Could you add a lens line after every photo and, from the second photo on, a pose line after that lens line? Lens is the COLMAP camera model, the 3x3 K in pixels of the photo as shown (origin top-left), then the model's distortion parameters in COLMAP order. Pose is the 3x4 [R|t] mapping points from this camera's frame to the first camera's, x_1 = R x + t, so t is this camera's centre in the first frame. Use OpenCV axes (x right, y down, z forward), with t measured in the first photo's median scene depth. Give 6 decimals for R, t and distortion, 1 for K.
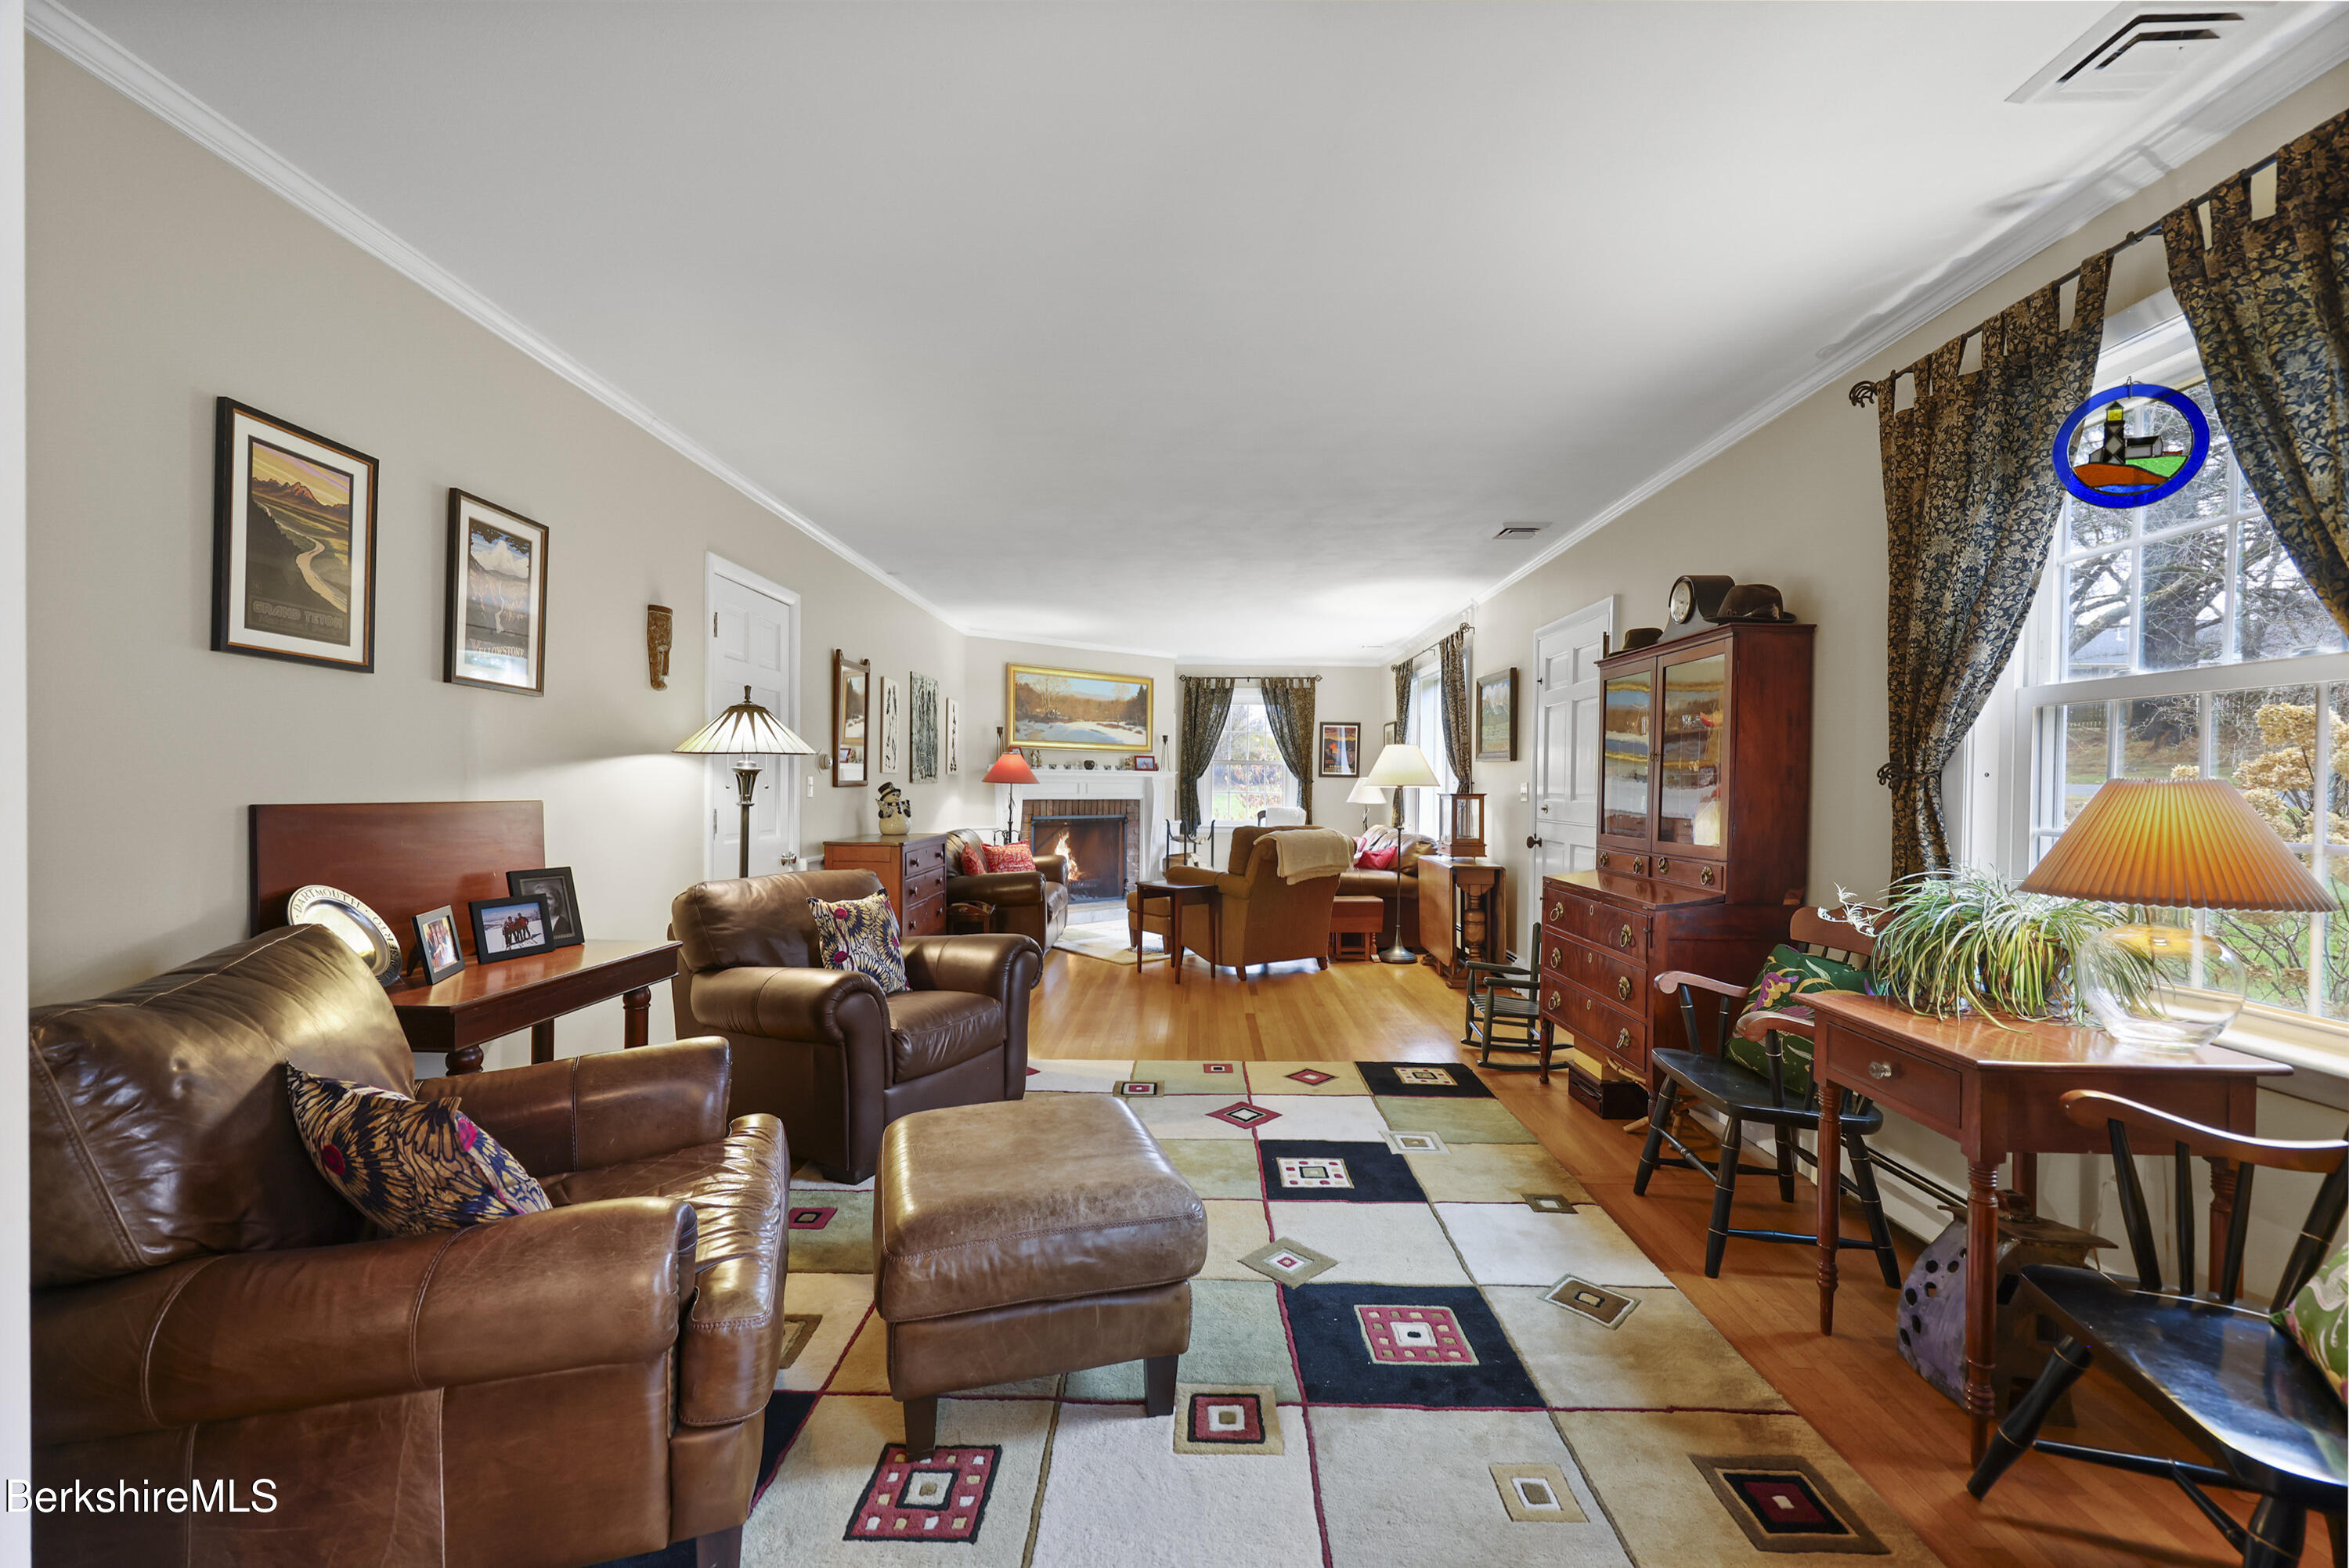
lens RADIAL K [[947.8, 0, 1156.2], [0, 947.8, 793.7], [0, 0, 1]] dist [0.000481, -0.000450]
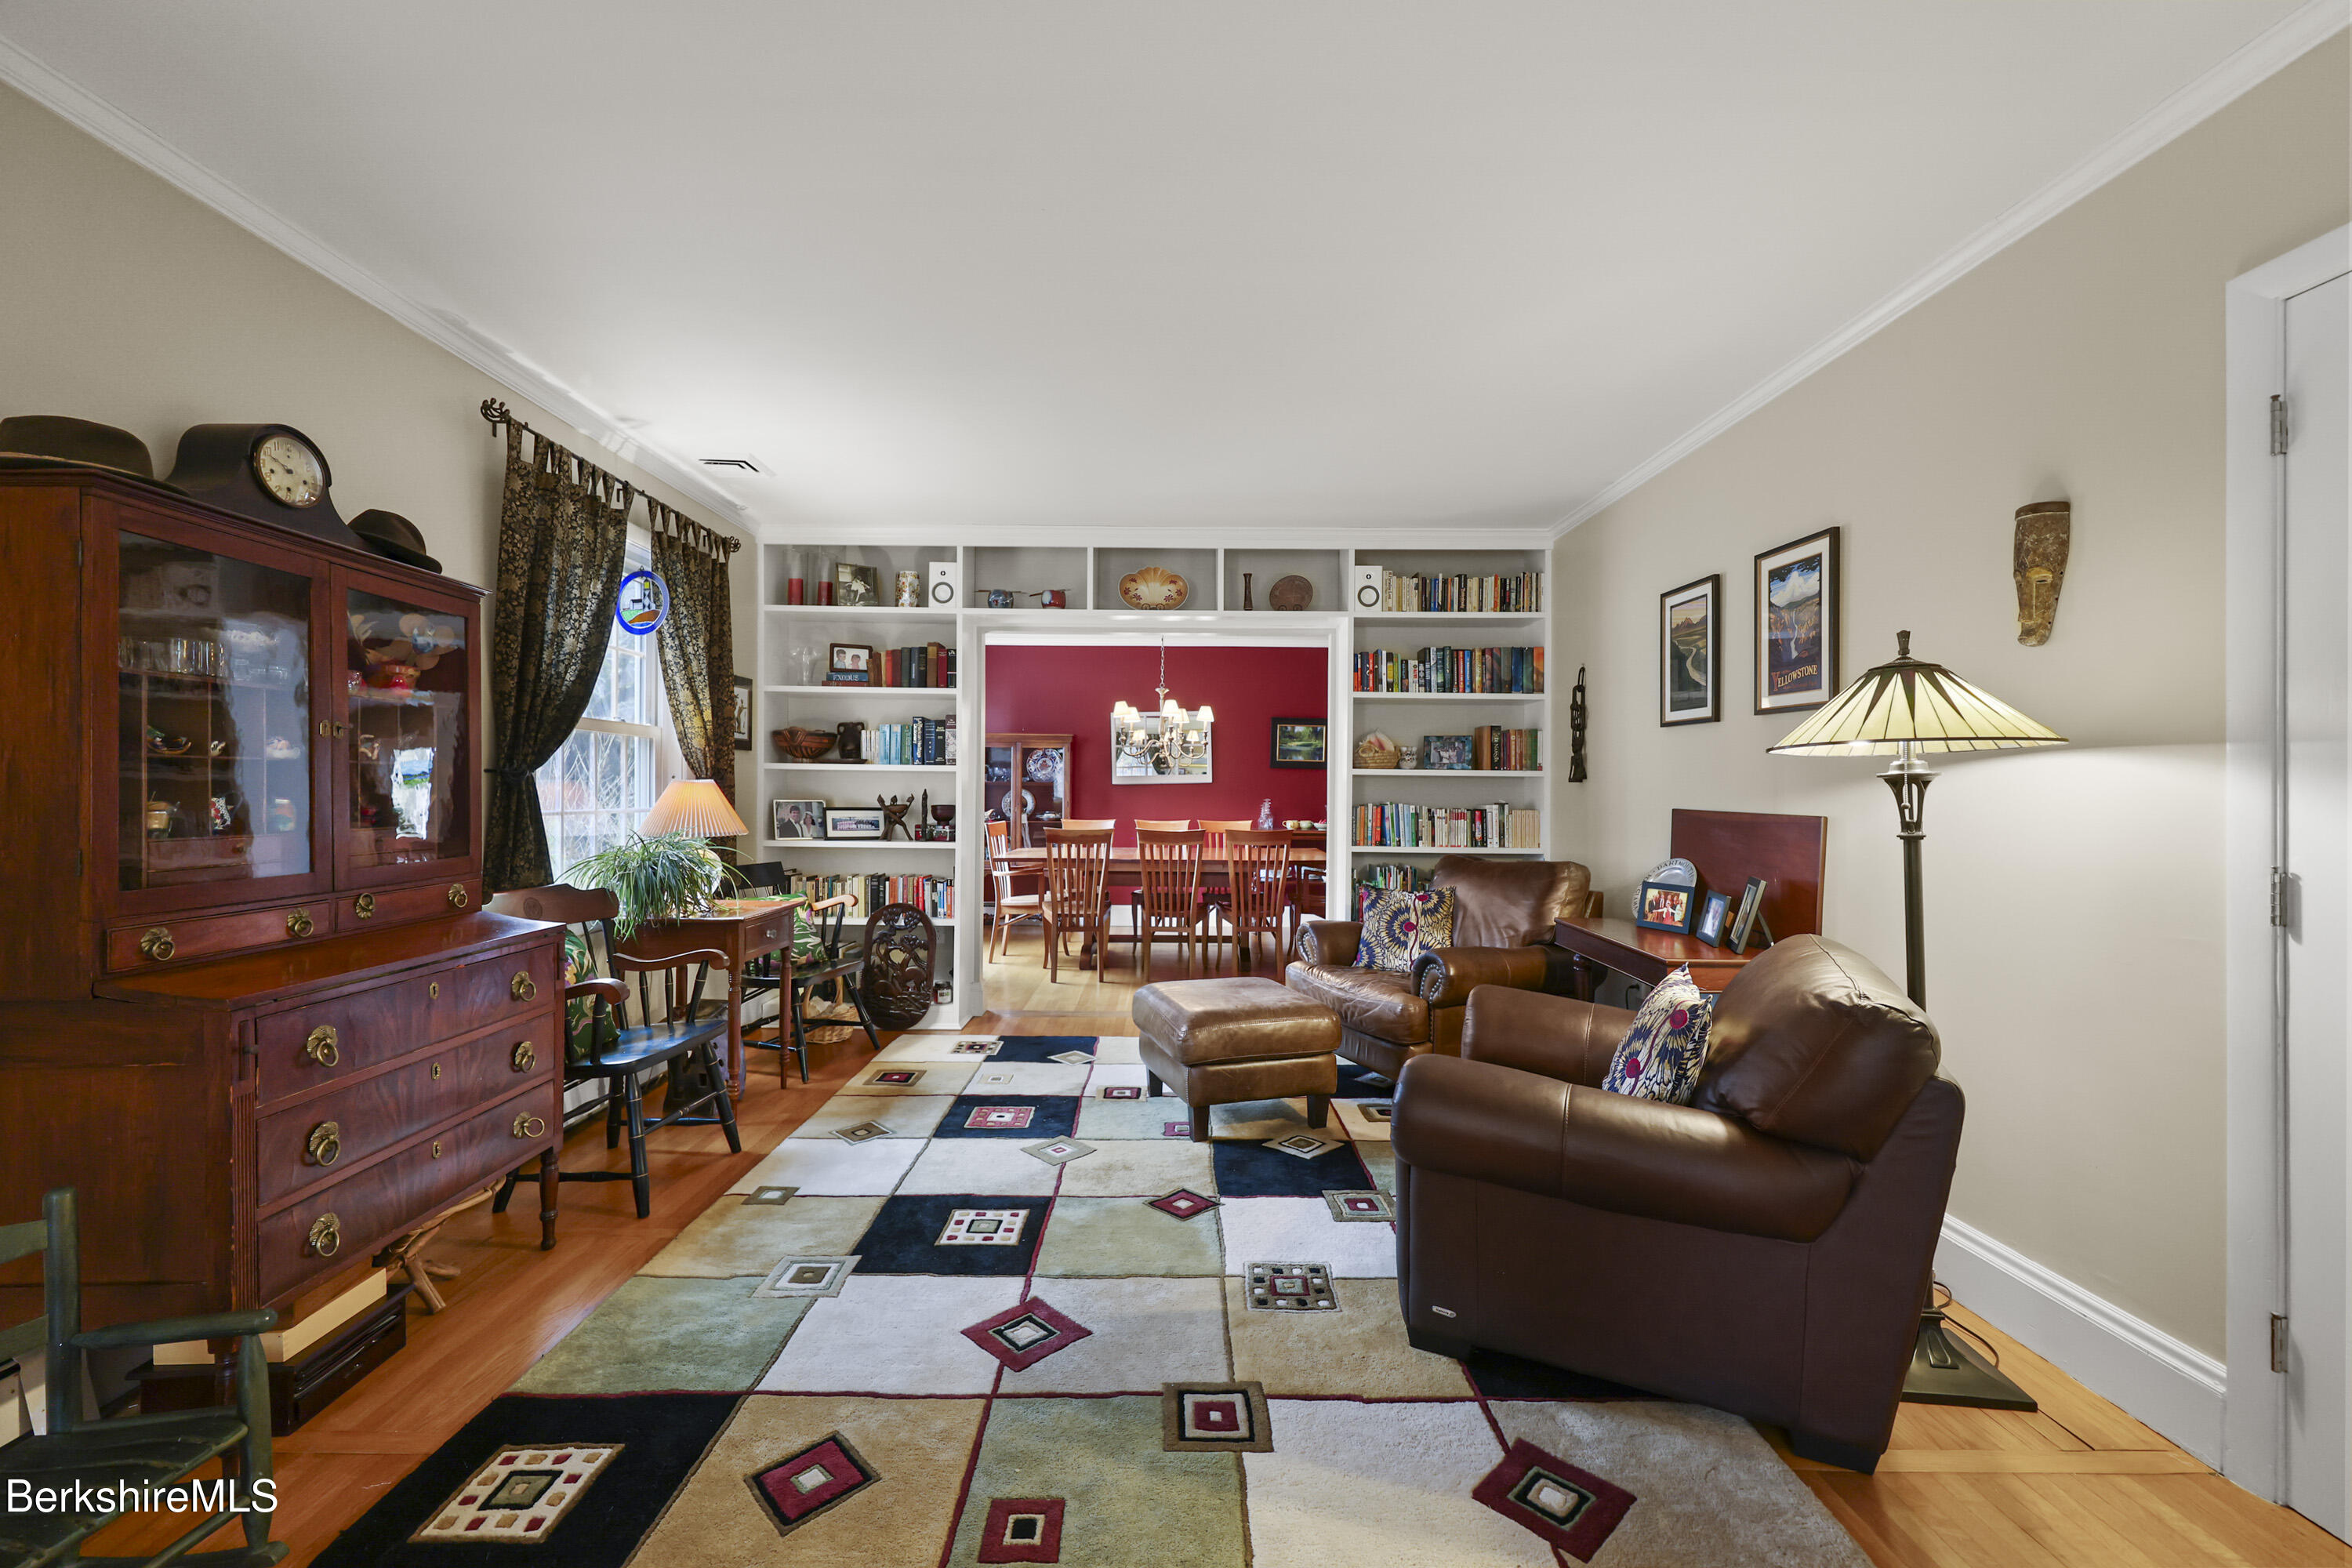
lens RADIAL K [[949.1, 0, 1168.9], [0, 949.1, 784.2], [0, 0, 1]] dist [0.000481, -0.000450]
pose [[-0.999059, -0.017354, -0.039739, 0.031986], [-0.017525, 0.999839, 0.003941, -0.017199], [0.039664, 0.004634, -0.999202, 1.653185]]
